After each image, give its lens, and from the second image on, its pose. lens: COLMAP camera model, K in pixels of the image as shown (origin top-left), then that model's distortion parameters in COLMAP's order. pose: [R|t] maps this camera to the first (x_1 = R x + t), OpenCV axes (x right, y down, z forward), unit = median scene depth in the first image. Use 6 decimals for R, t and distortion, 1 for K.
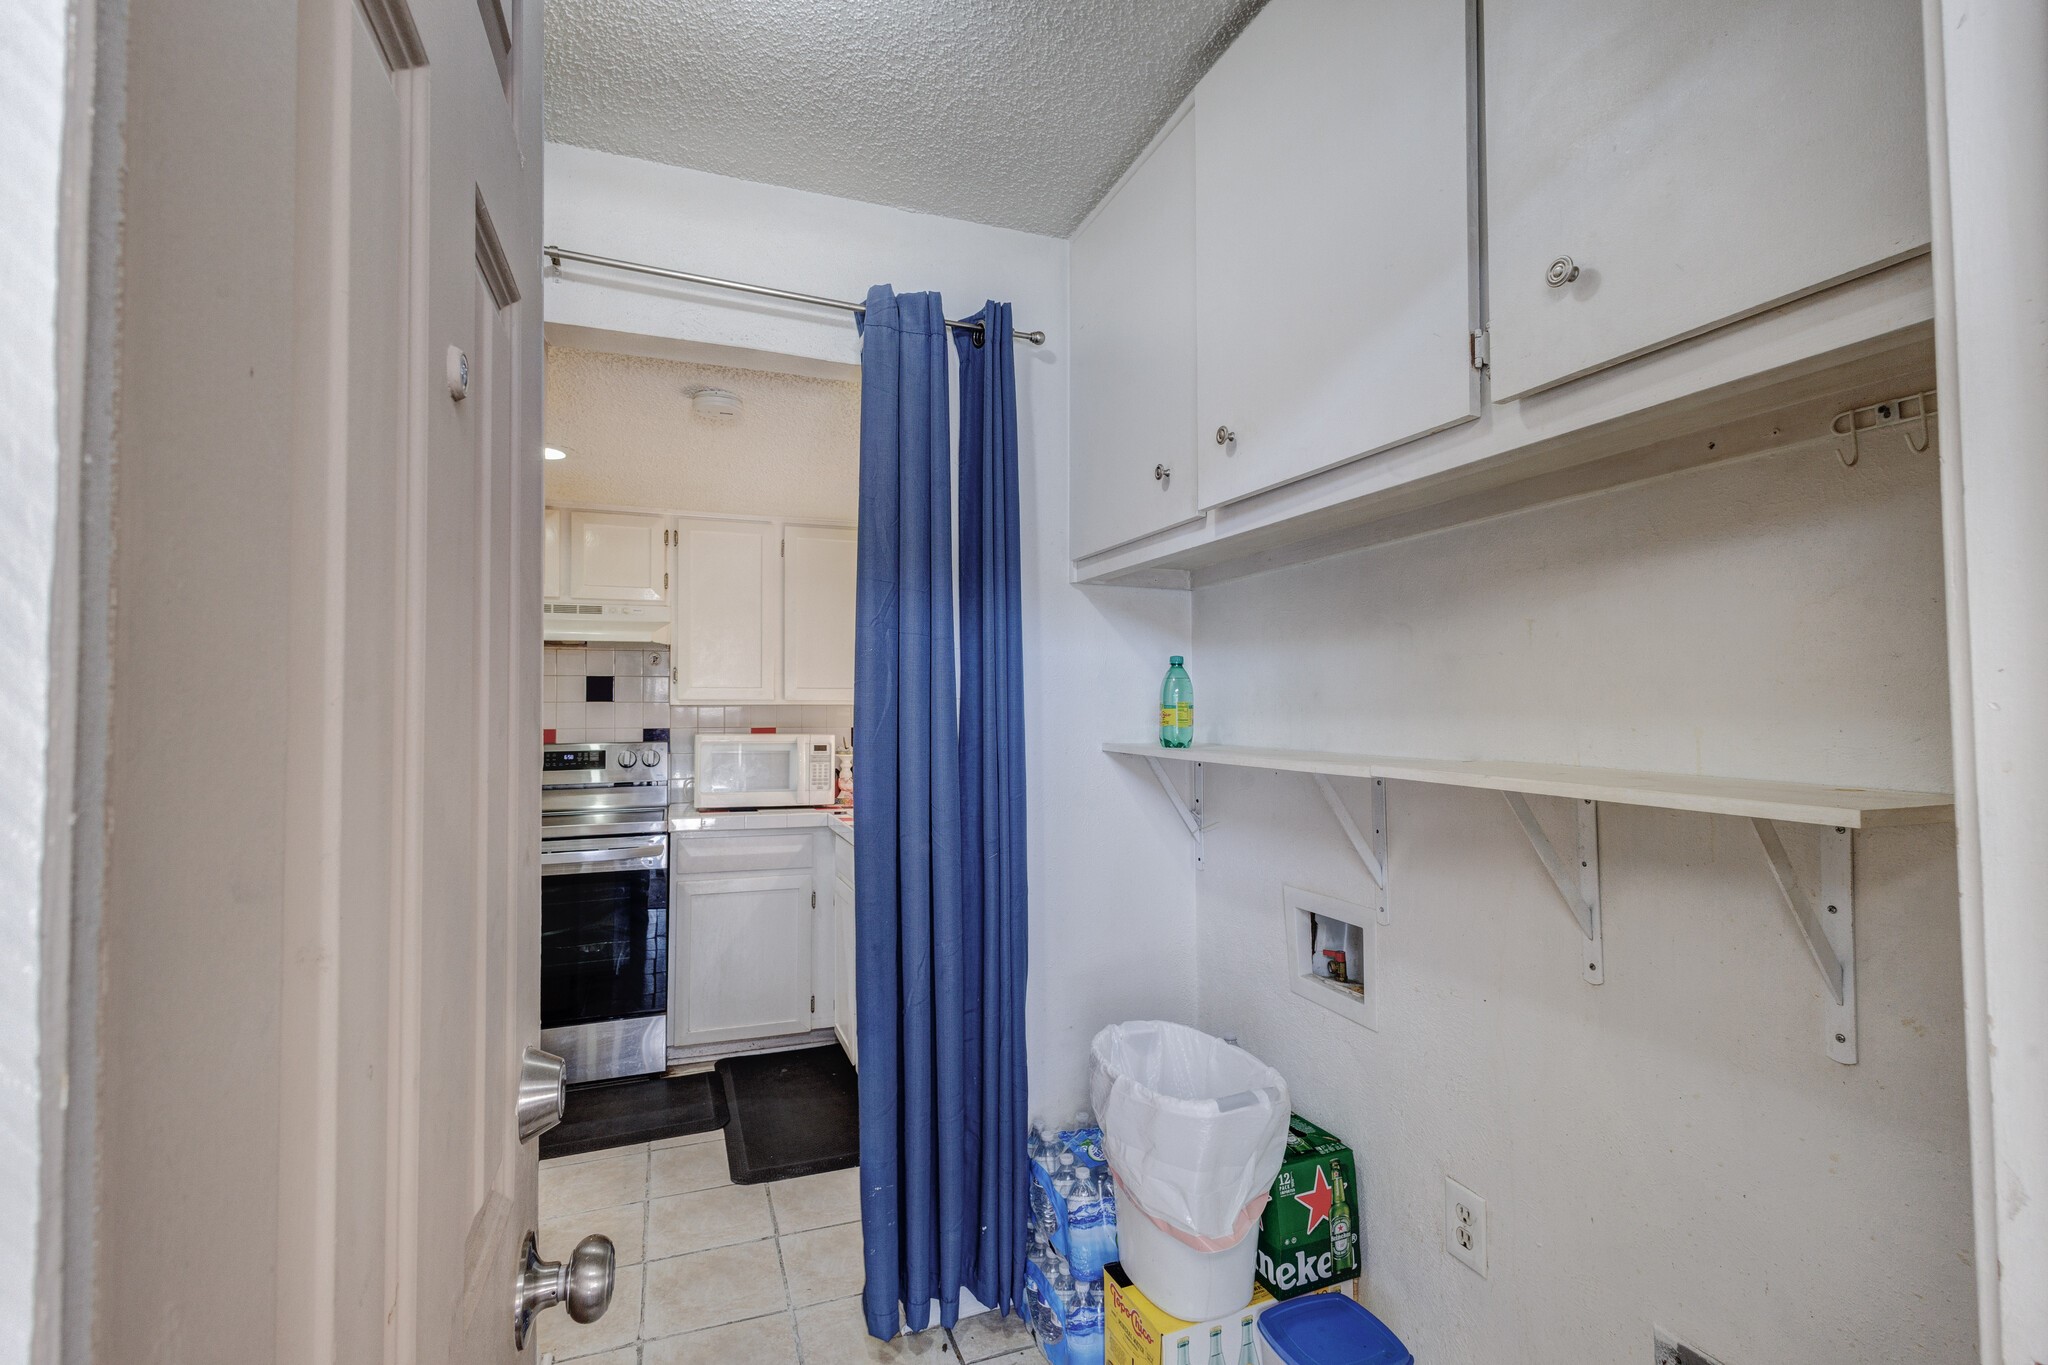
lens RADIAL K [[942.2, 0, 1034.5], [0, 942.2, 680.1], [0, 0, 1]] dist [0.001224, 0.000278]
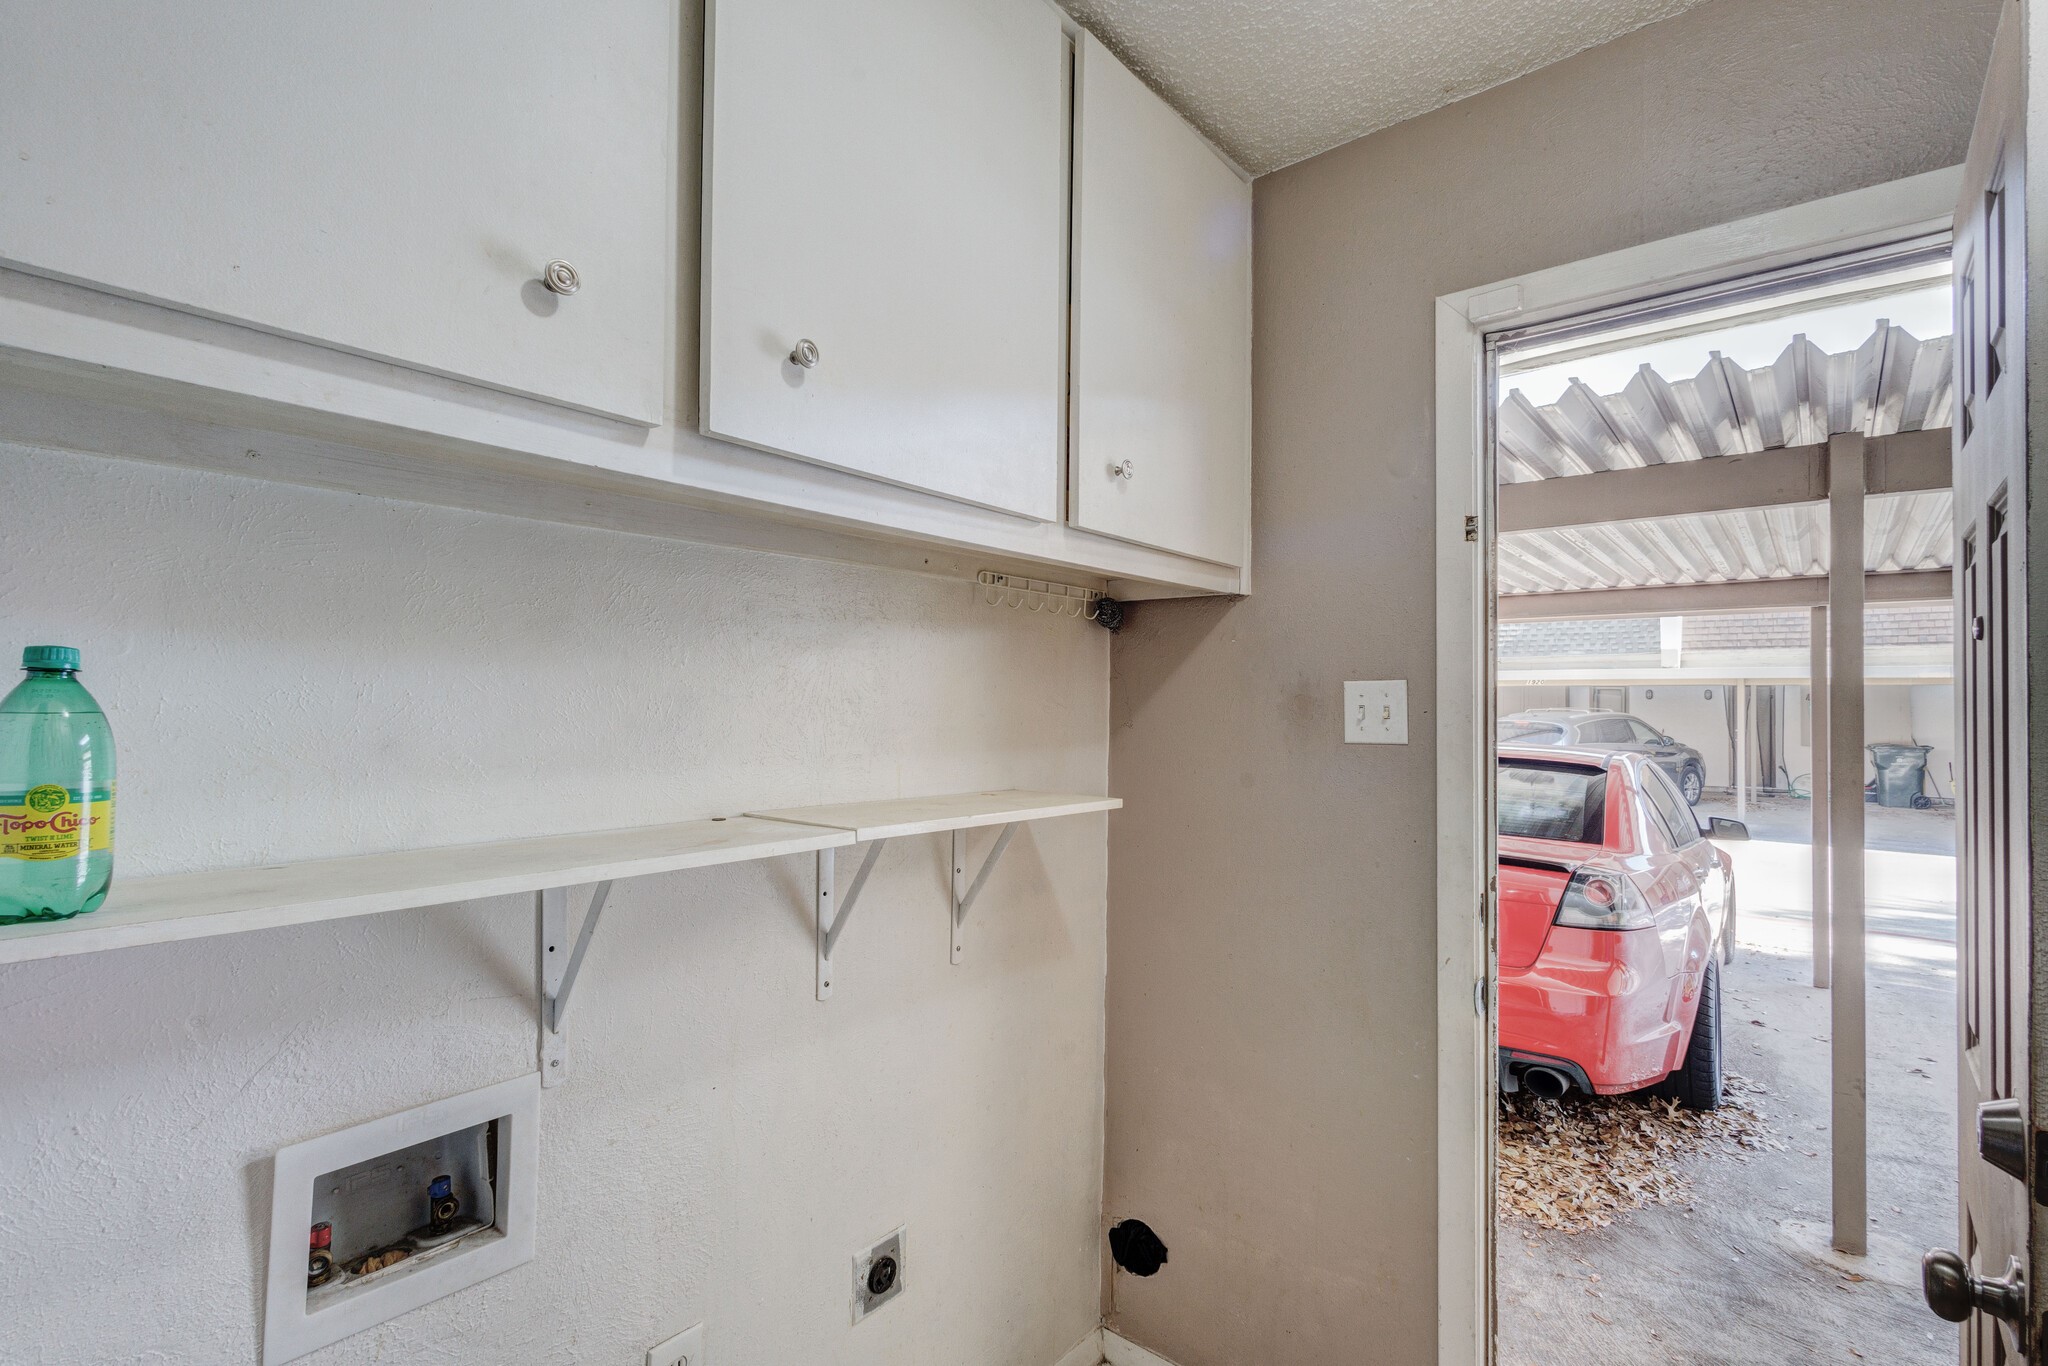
lens RADIAL K [[942.2, 0, 1019.9], [0, 942.2, 681.6], [0, 0, 1]] dist [0.014998, -0.006140]
pose [[-0.481997, 0.021214, 0.875916, -0.563250], [-0.028682, 0.998789, -0.039972, -0.017828], [-0.875704, -0.044390, -0.480804, 1.525933]]
